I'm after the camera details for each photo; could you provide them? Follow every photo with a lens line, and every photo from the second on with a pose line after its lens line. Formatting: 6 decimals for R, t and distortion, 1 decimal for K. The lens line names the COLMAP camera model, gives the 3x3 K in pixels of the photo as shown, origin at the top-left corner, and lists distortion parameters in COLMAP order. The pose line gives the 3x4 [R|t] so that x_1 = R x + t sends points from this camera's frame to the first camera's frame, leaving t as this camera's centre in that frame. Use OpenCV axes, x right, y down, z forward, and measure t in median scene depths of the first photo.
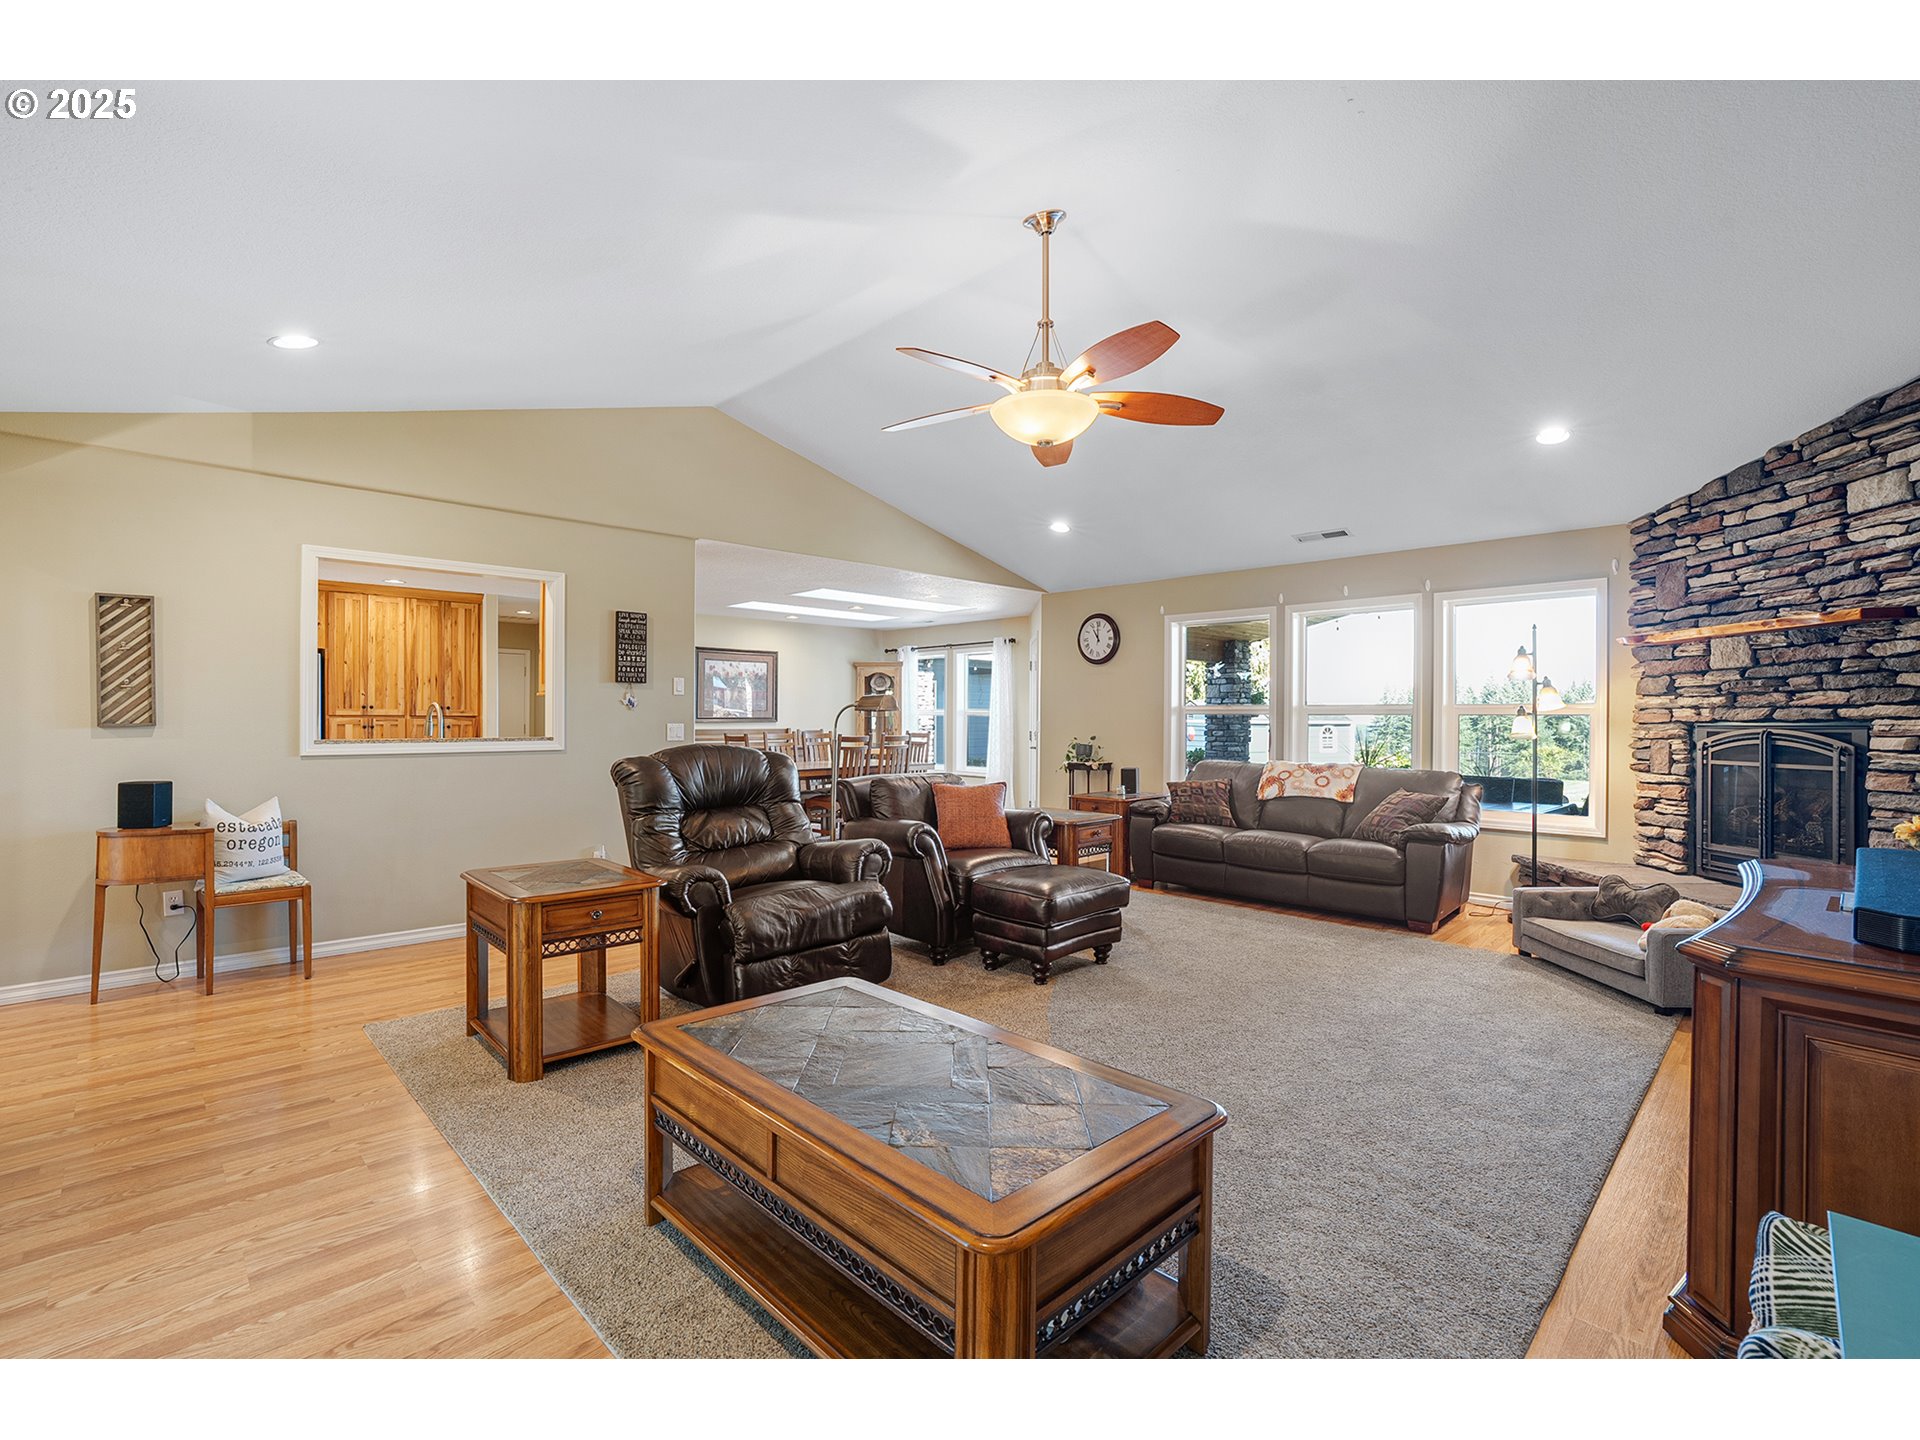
lens RADIAL K [[875.8, 0, 956.8], [0, 875.8, 717.2], [0, 0, 1]] dist [-0.054024, 0.023868]
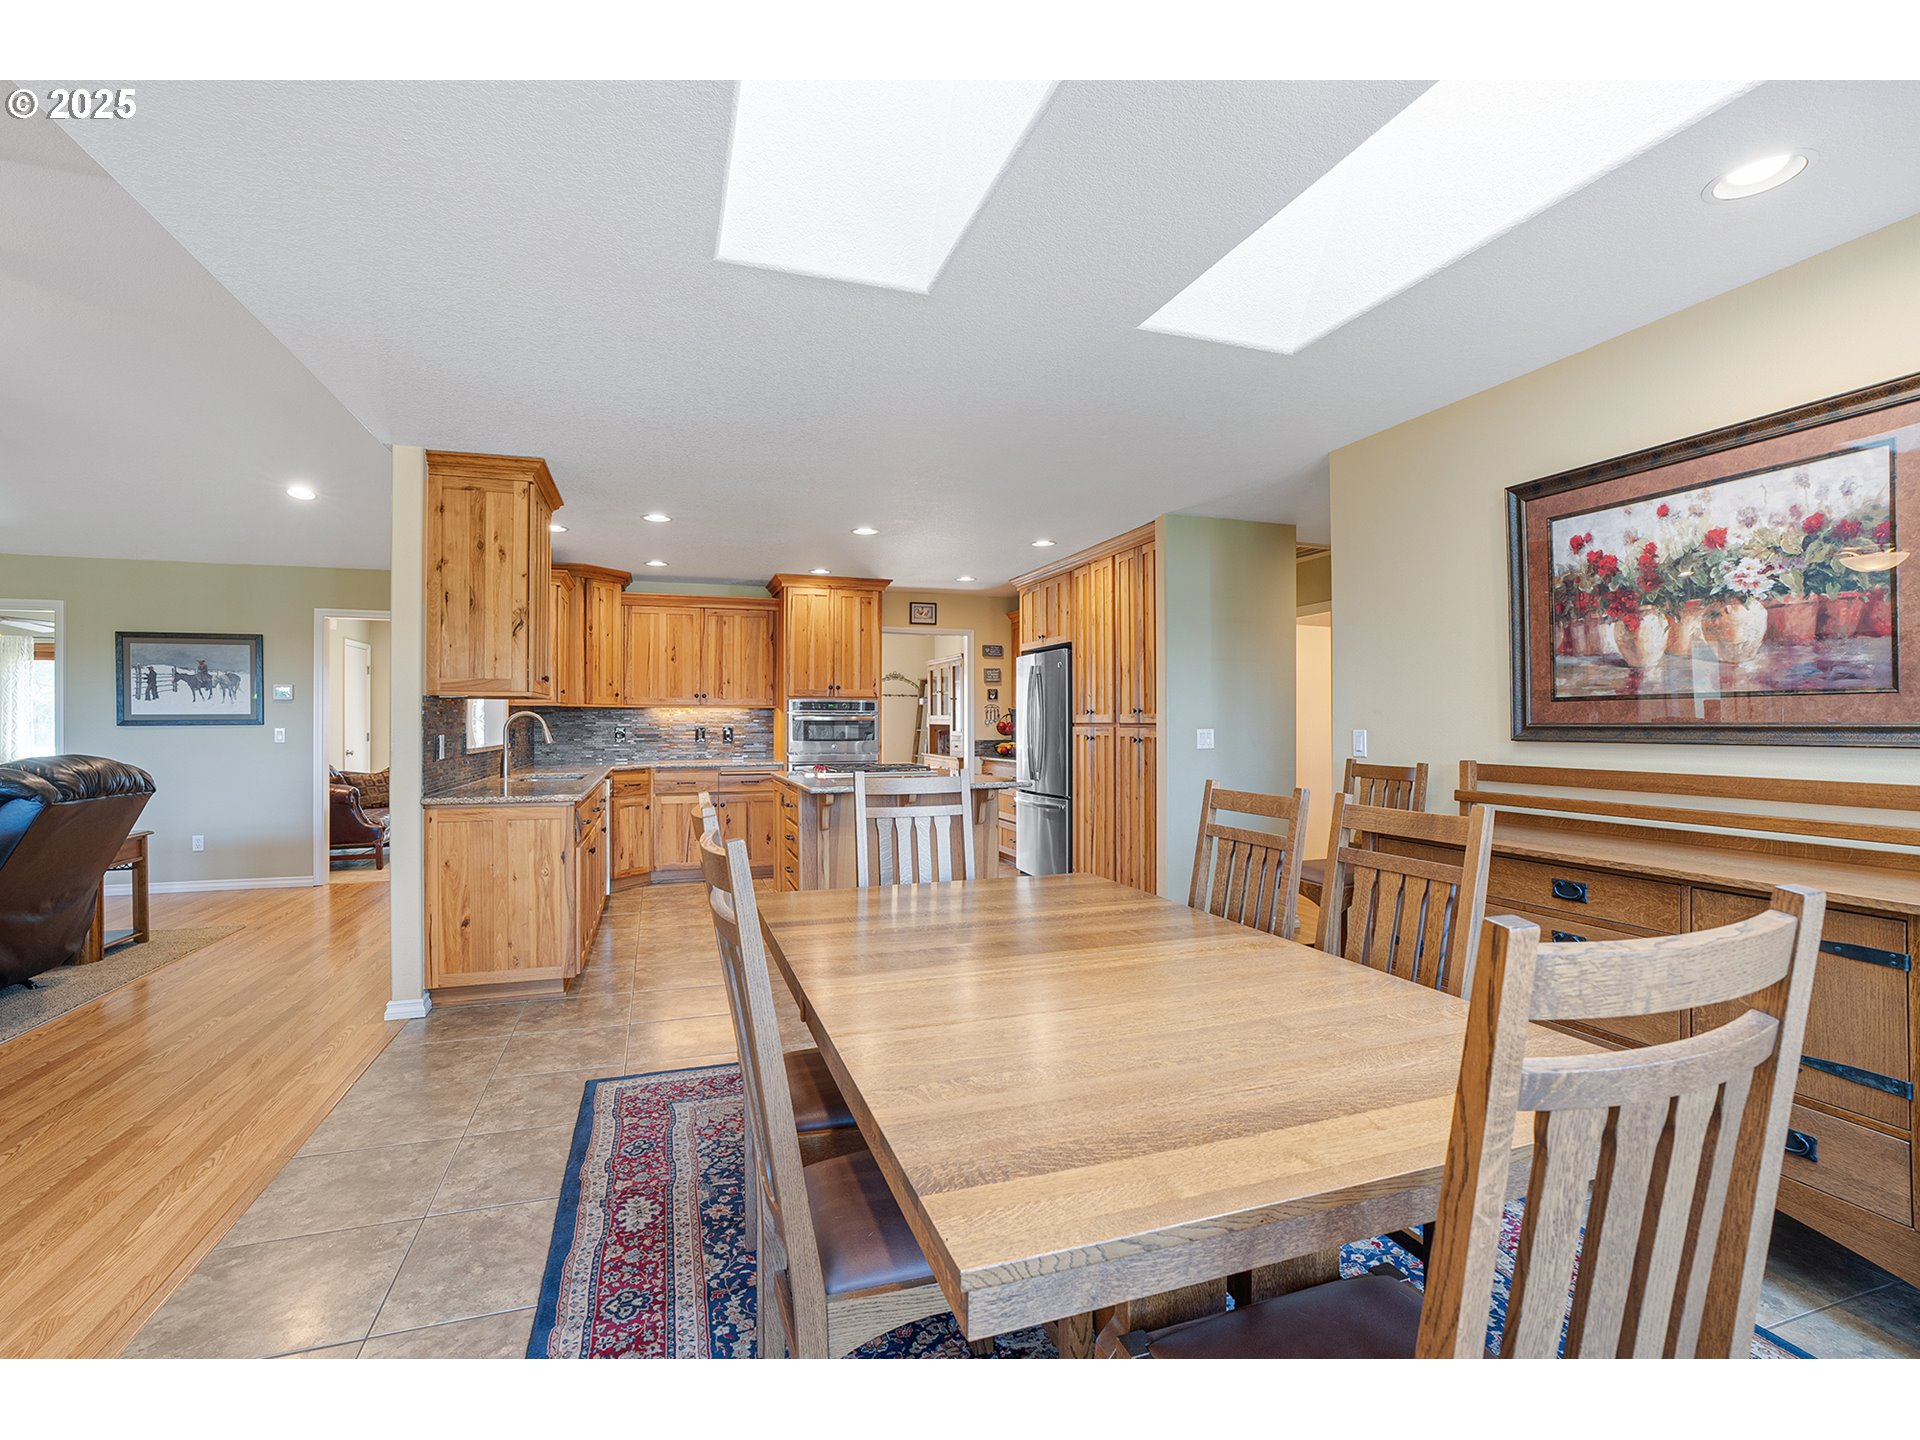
lens RADIAL K [[875.8, 0, 956.8], [0, 875.8, 717.2], [0, 0, 1]] dist [-0.054024, 0.023868]
pose [[-0.430505, -0.010783, -0.902524, 0.042387], [-0.001846, 0.999937, -0.011066, 0.000941], [0.902587, -0.003098, -0.430497, 0.908592]]
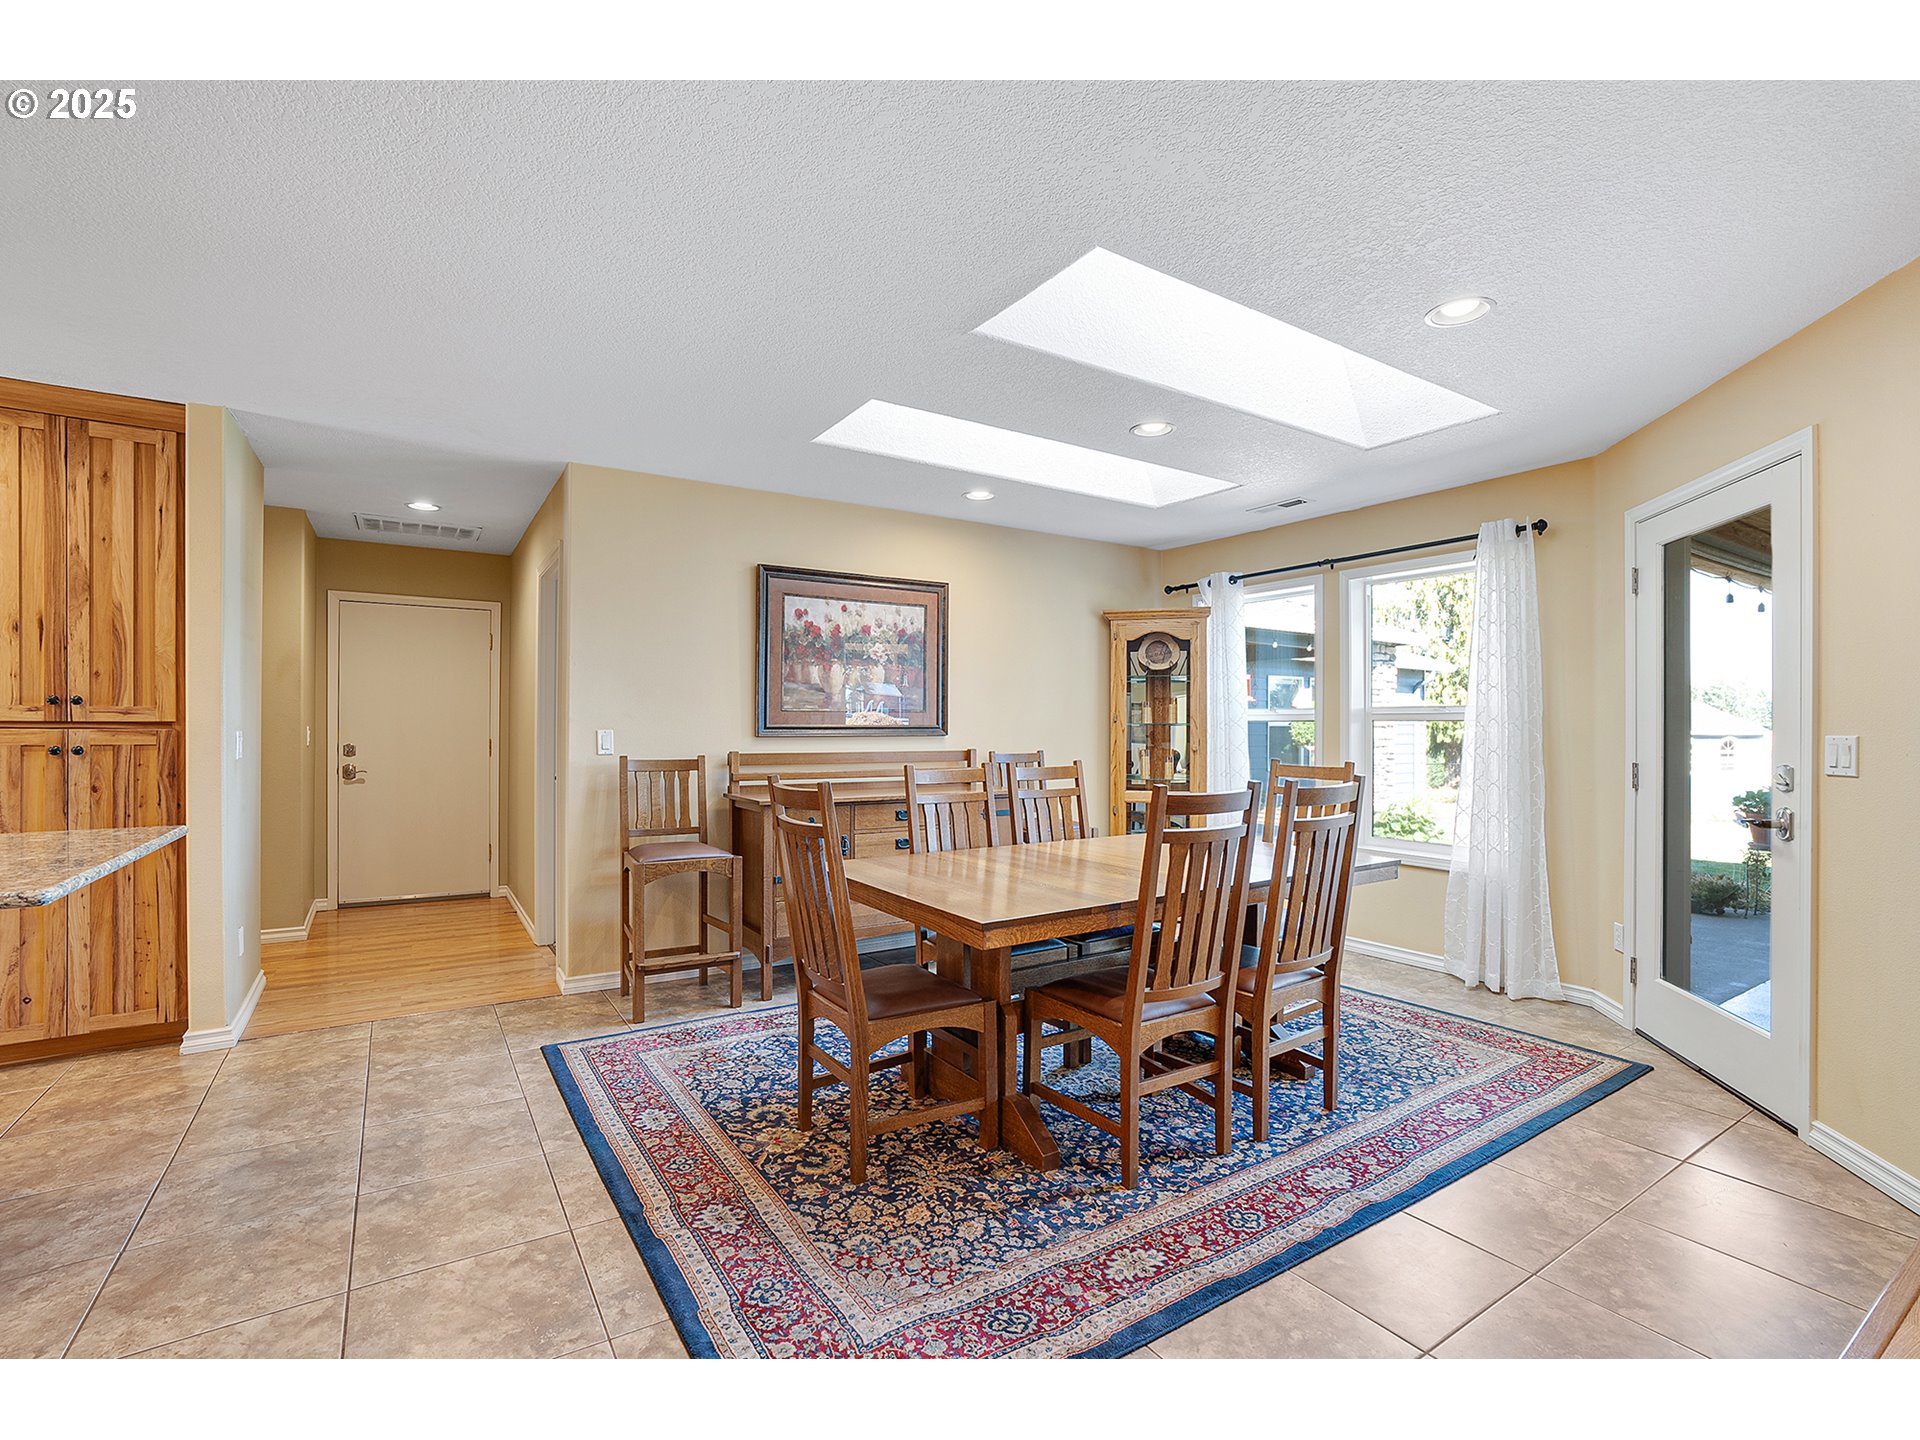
lens RADIAL K [[875.8, 0, 956.8], [0, 875.8, 717.2], [0, 0, 1]] dist [-0.054024, 0.023868]
pose [[0.979057, -0.003356, -0.203560, -0.109130], [0.001134, 0.999939, -0.011030, 0.000698], [0.203585, 0.010568, 0.979000, 0.562883]]
